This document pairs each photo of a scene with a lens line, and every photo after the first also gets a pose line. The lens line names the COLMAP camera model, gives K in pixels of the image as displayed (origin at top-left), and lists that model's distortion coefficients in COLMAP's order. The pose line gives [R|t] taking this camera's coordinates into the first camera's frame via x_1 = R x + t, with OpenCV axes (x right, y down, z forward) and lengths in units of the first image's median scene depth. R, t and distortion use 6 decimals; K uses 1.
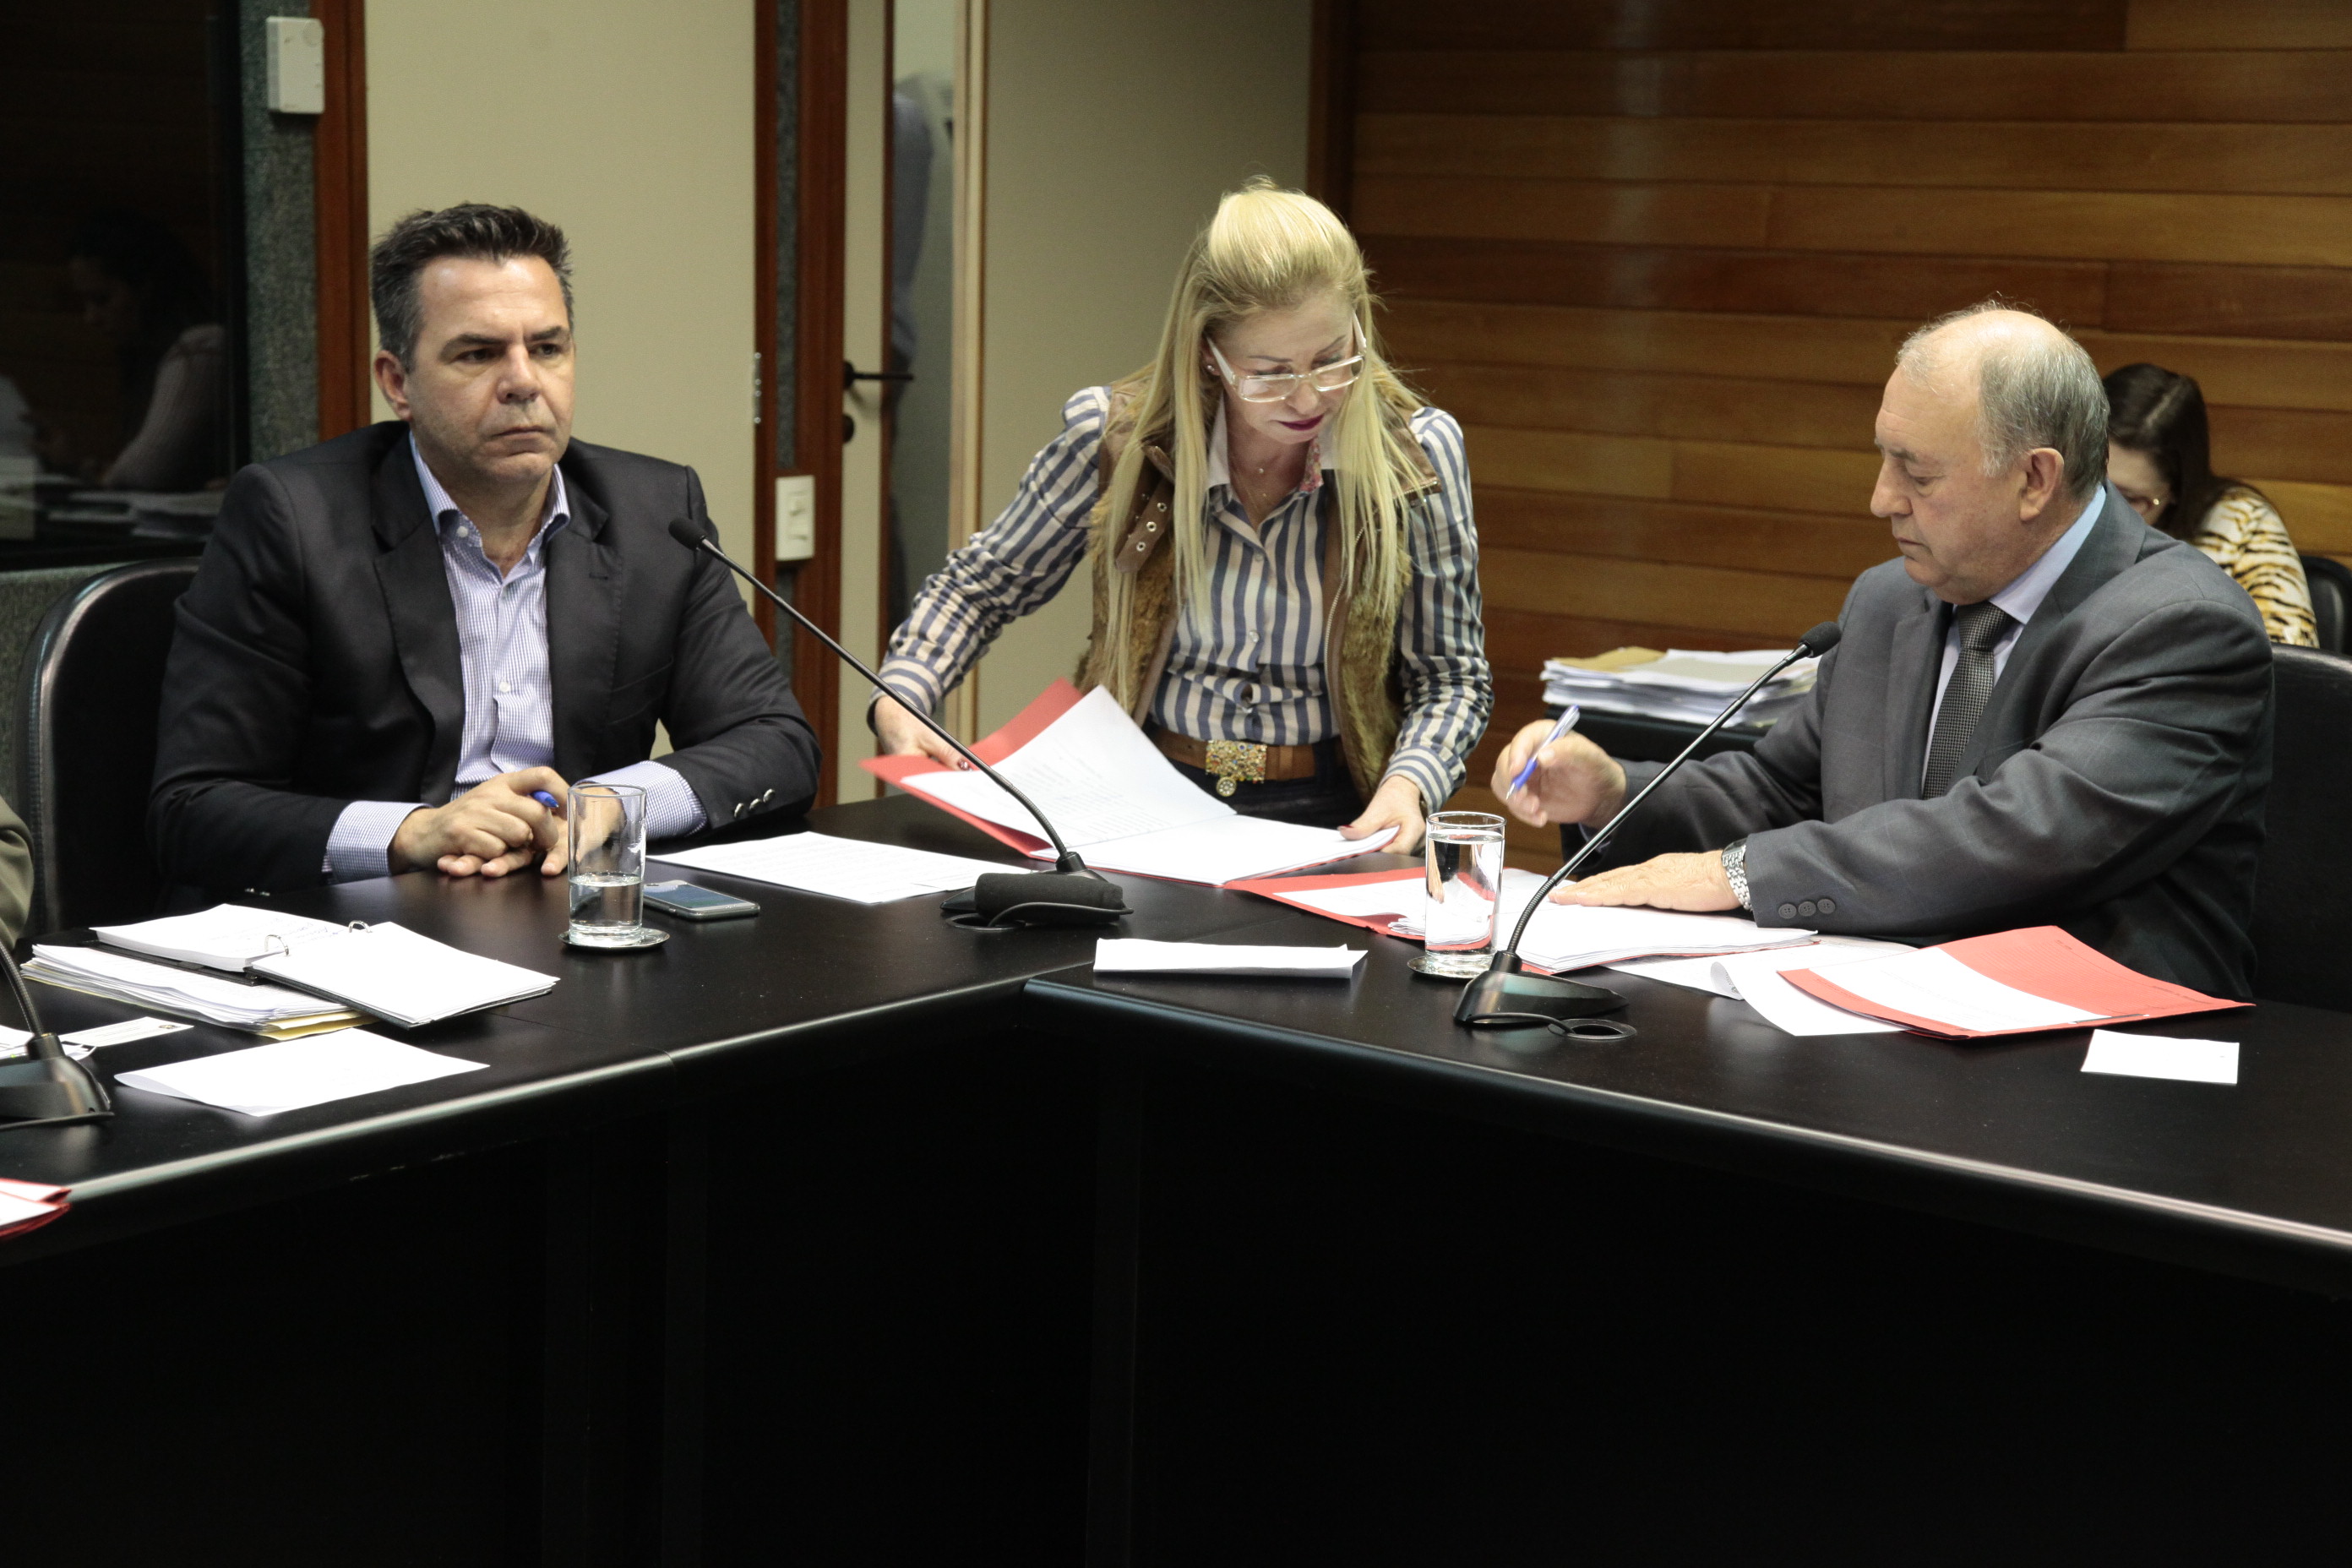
lens RADIAL K [[4490.3, 0, 1165.9], [0, 4490.3, 776.3], [0, 0, 1]] dist [0.279332, 0.000000]
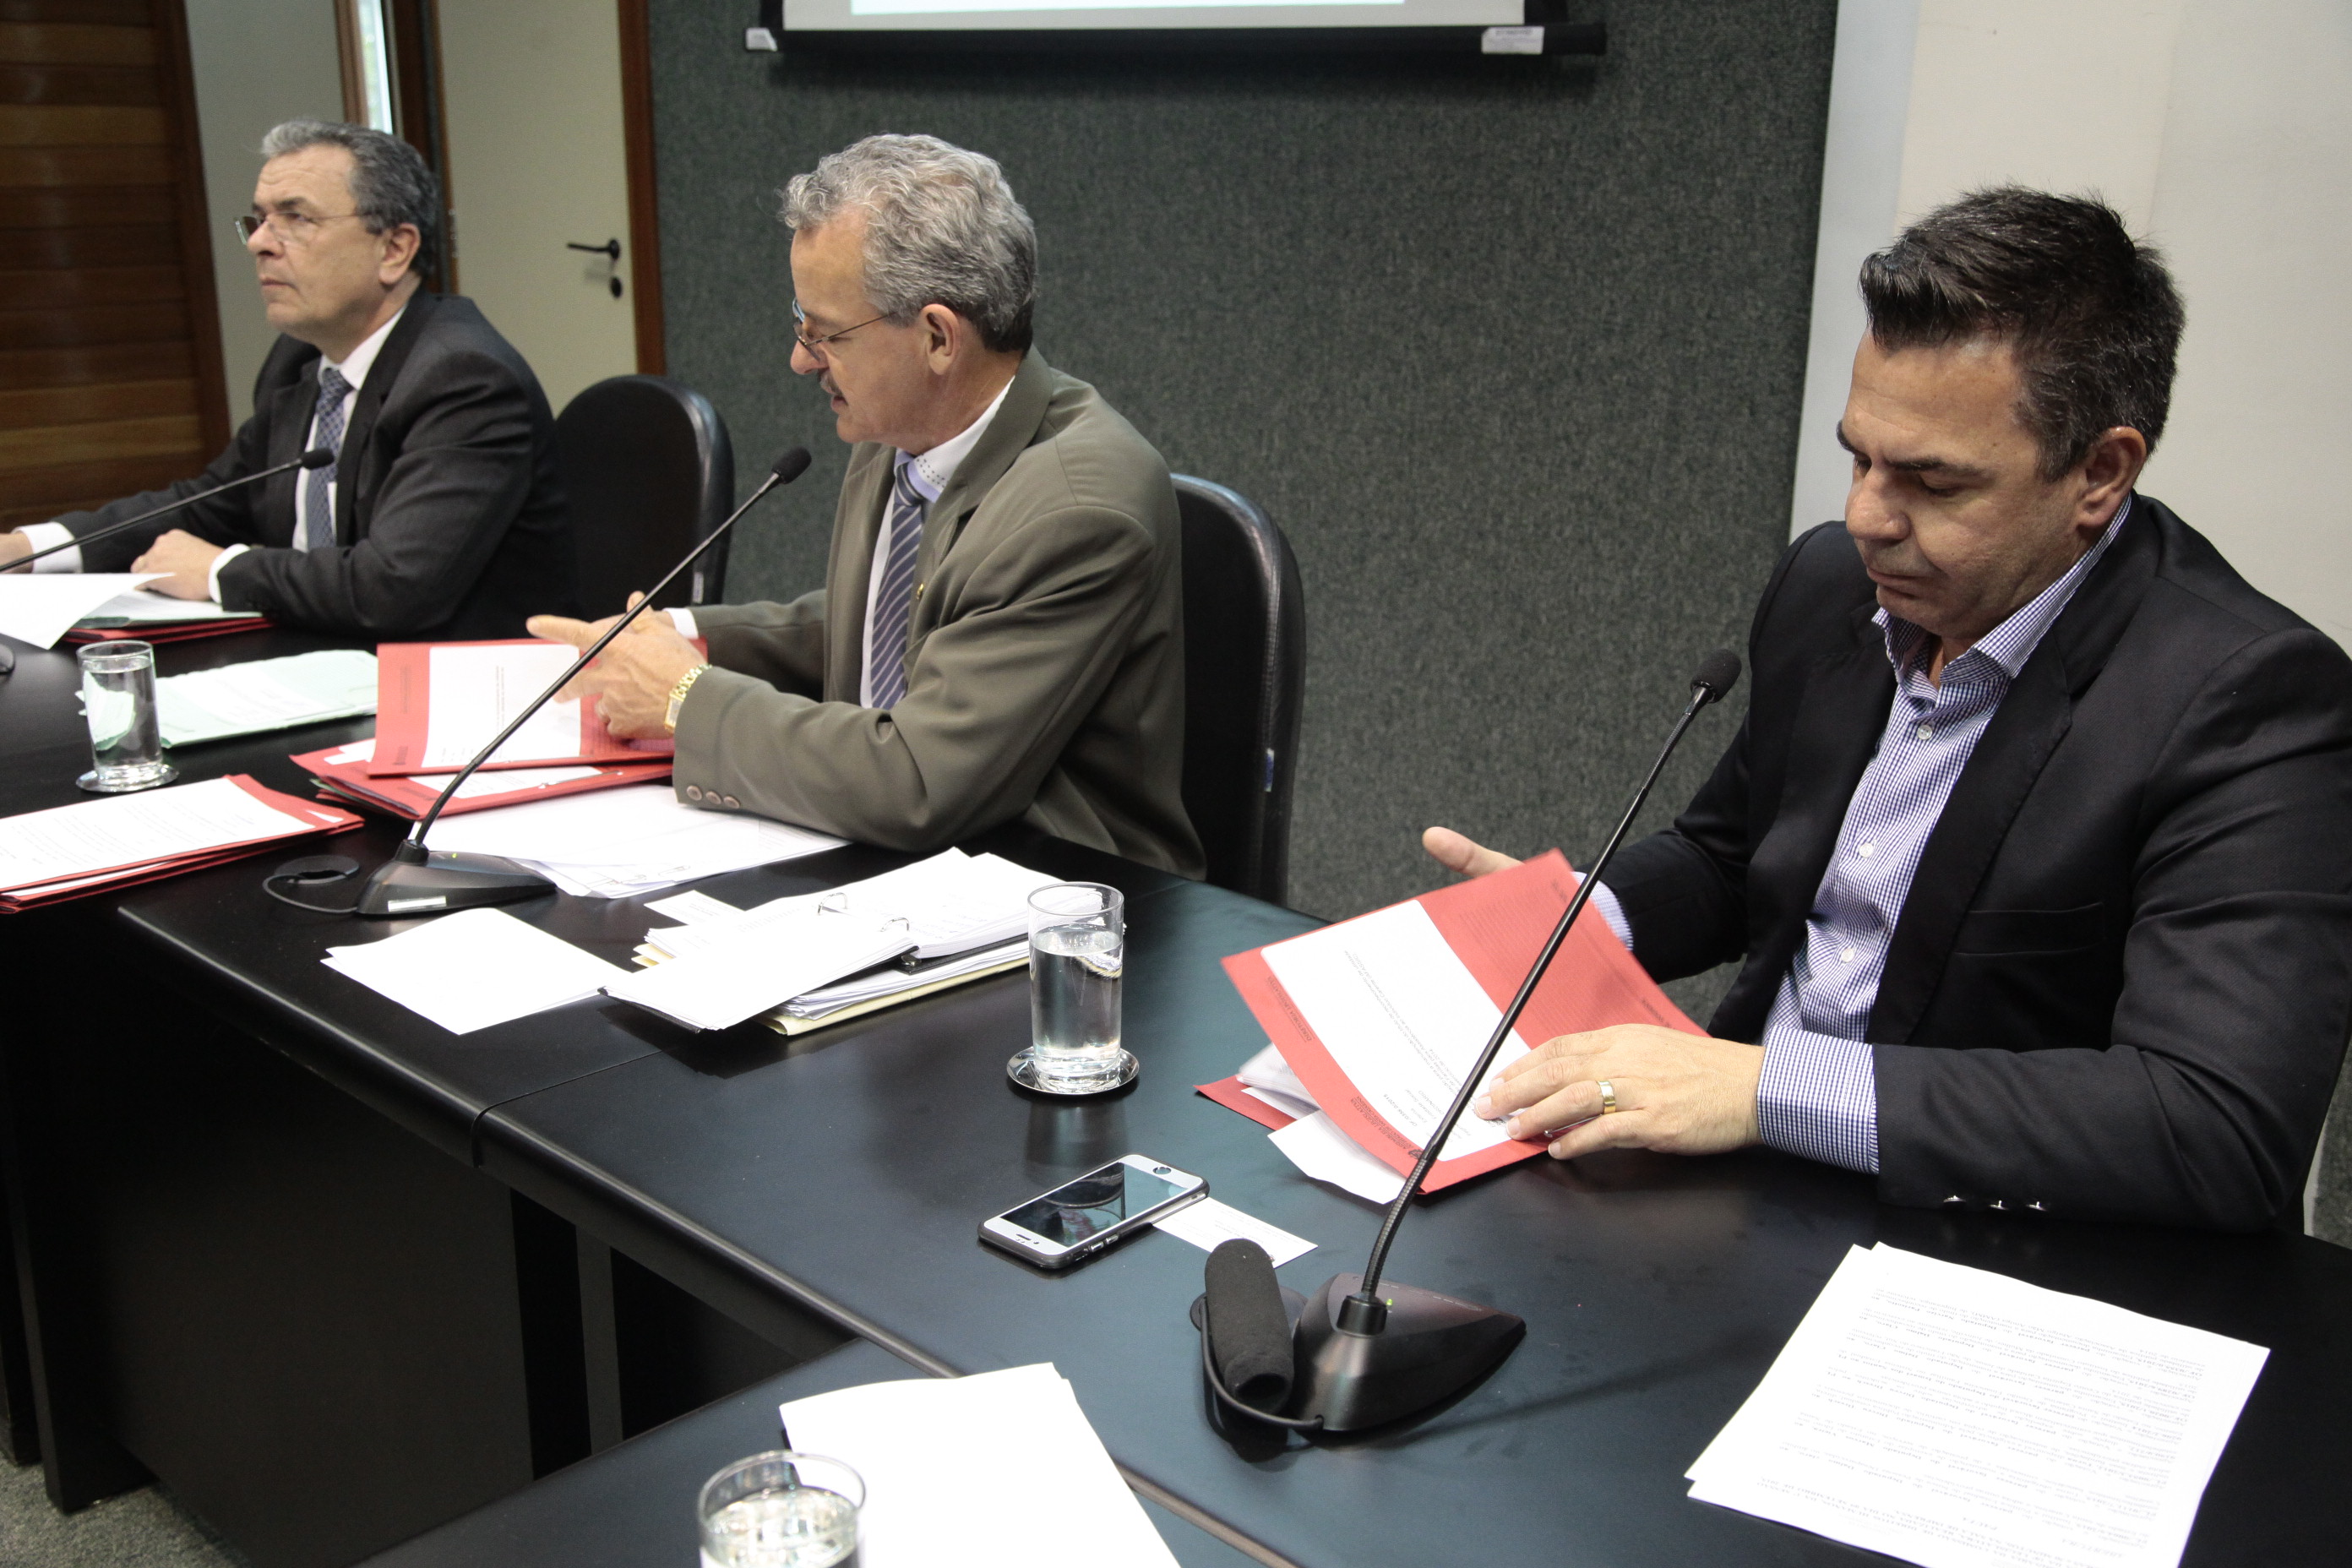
lens RADIAL K [[2440.9, 0, 1152.1], [0, 2440.9, 769.3], [0, 0, 1]] dist [0.057876, 0.000000]
pose [[-0.121229, 0.252357, -0.960010, 0.277634], [-0.160630, 0.949409, 0.269854, -0.133486], [0.979541, 0.186921, -0.074560, 0.985739]]
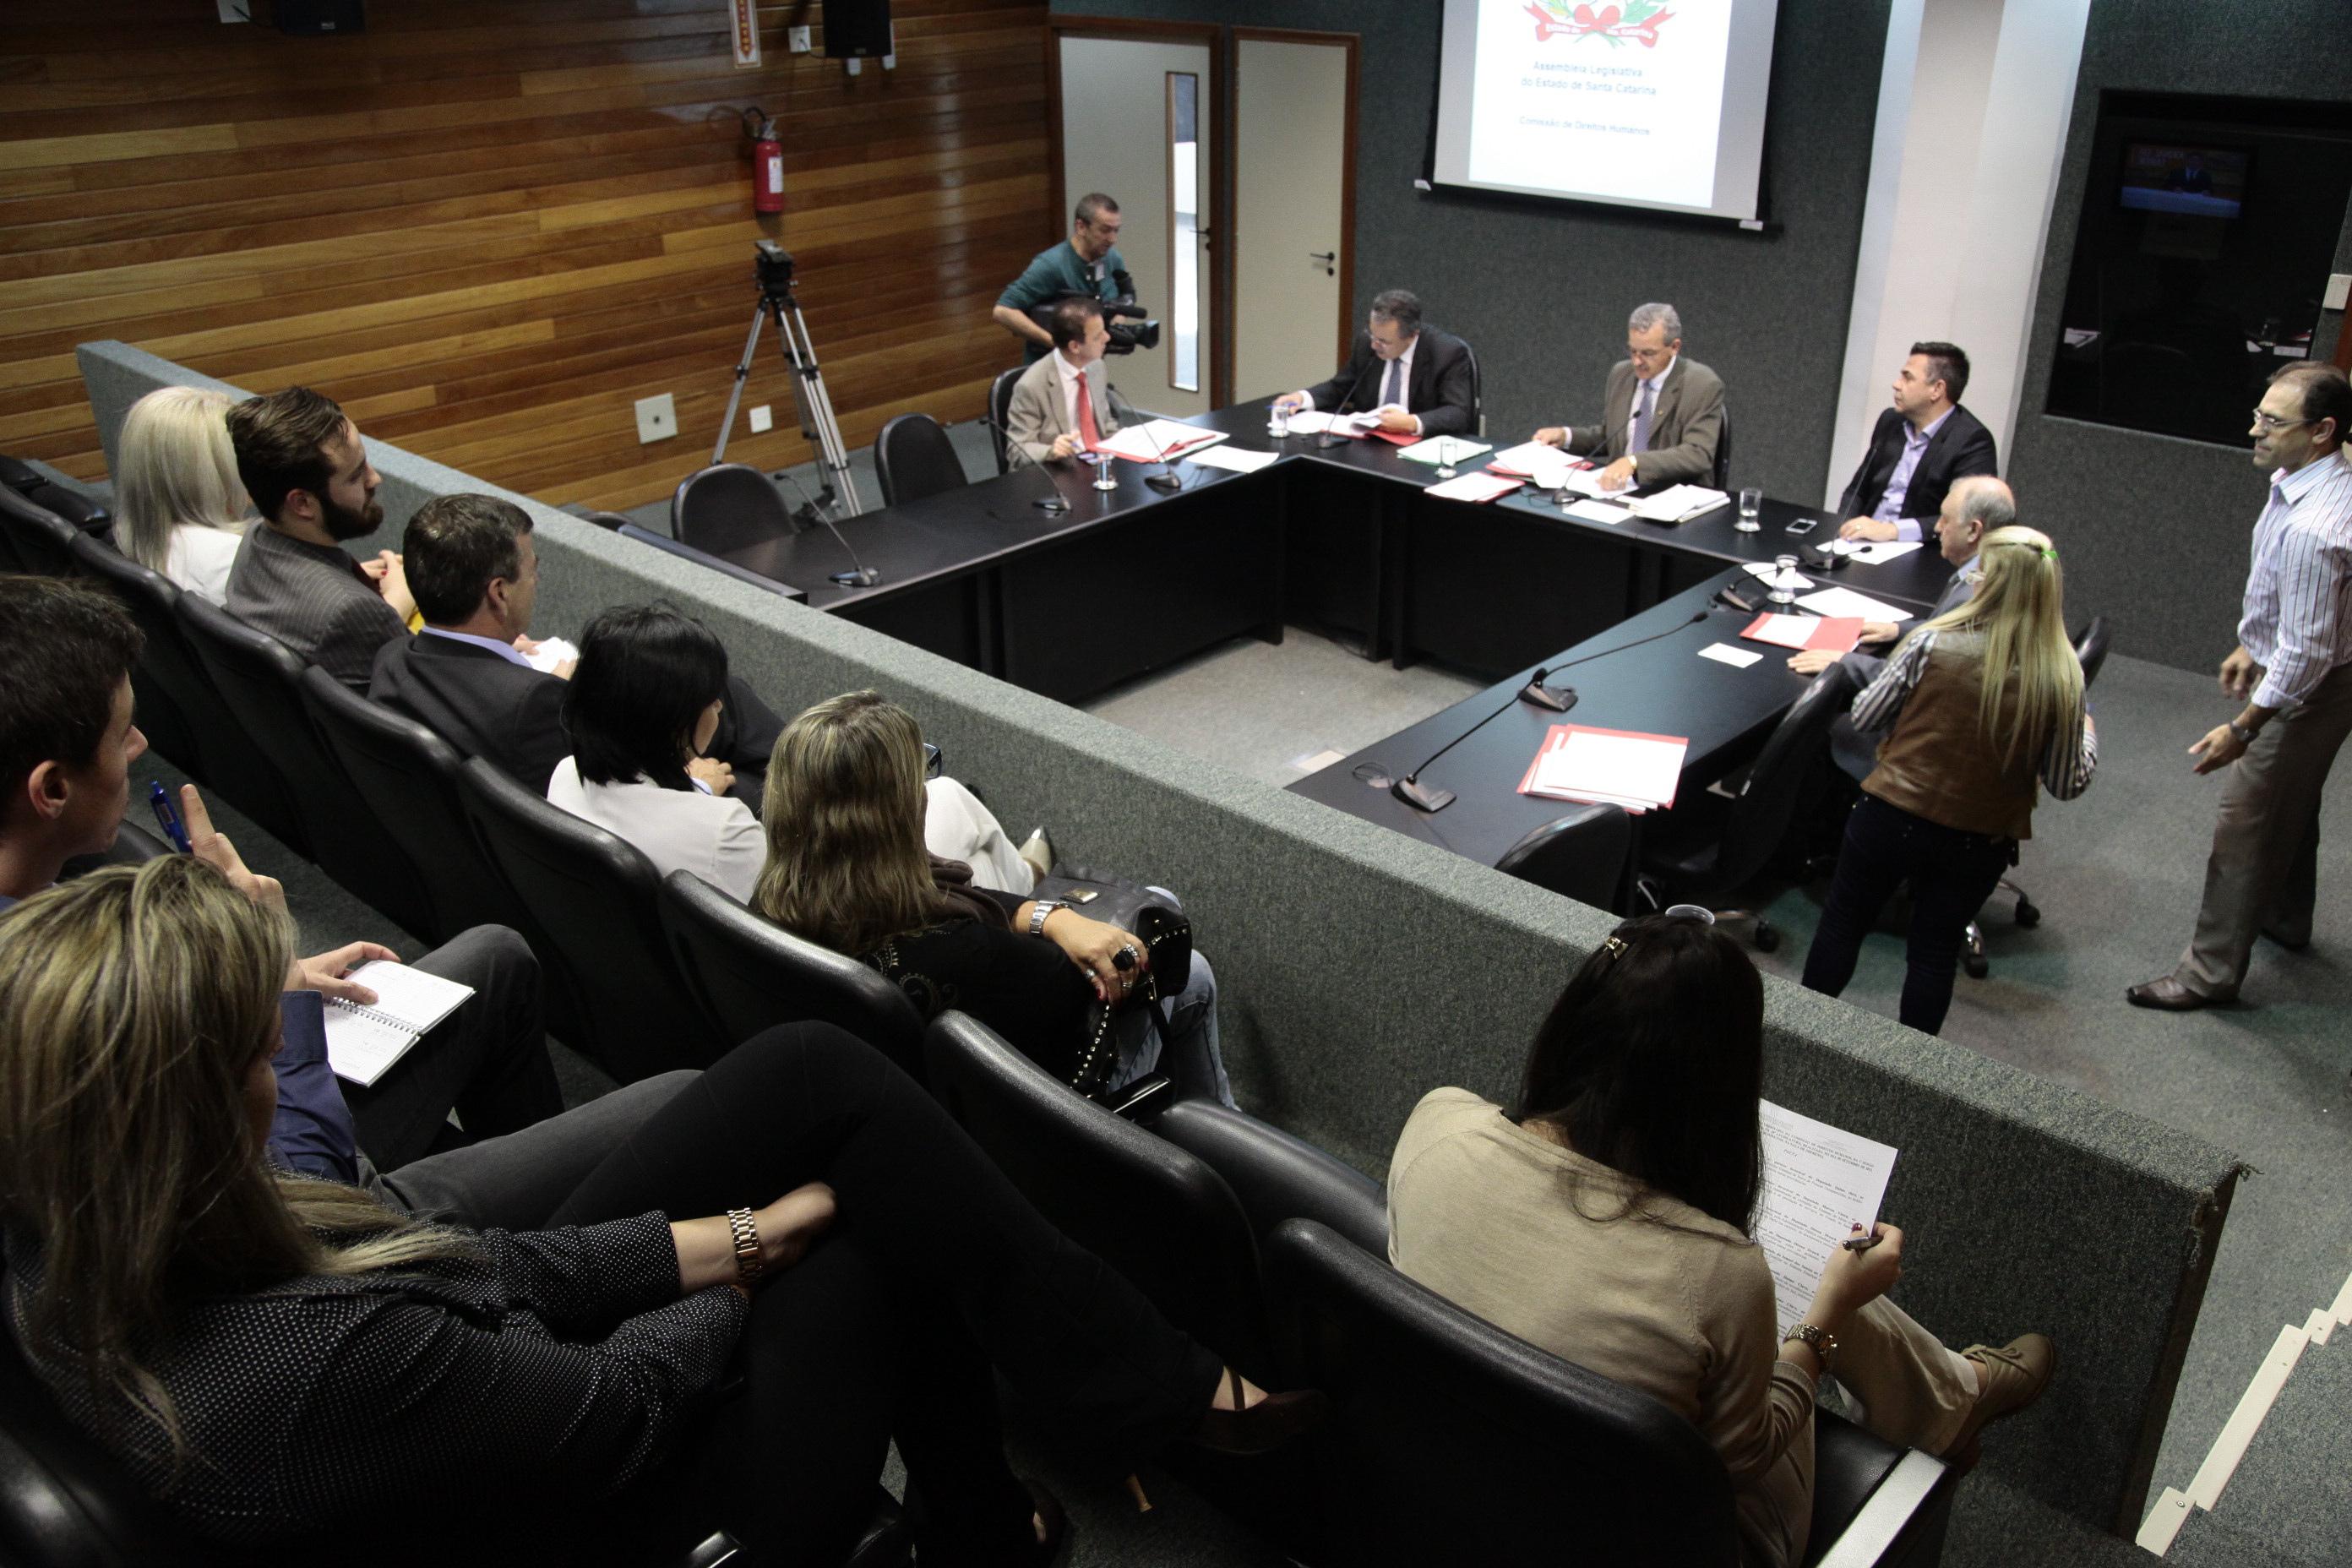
lens RADIAL K [[1933.5, 0, 1193.1], [0, 1933.5, 775.2], [0, 0, 1]] dist [-0.046598, 0.088833]
pose [[-0.080367, 0.404037, -0.911206, 1.562252], [-0.146283, 0.899483, 0.411741, -0.397060], [0.985973, 0.166384, -0.013185, 0.528380]]
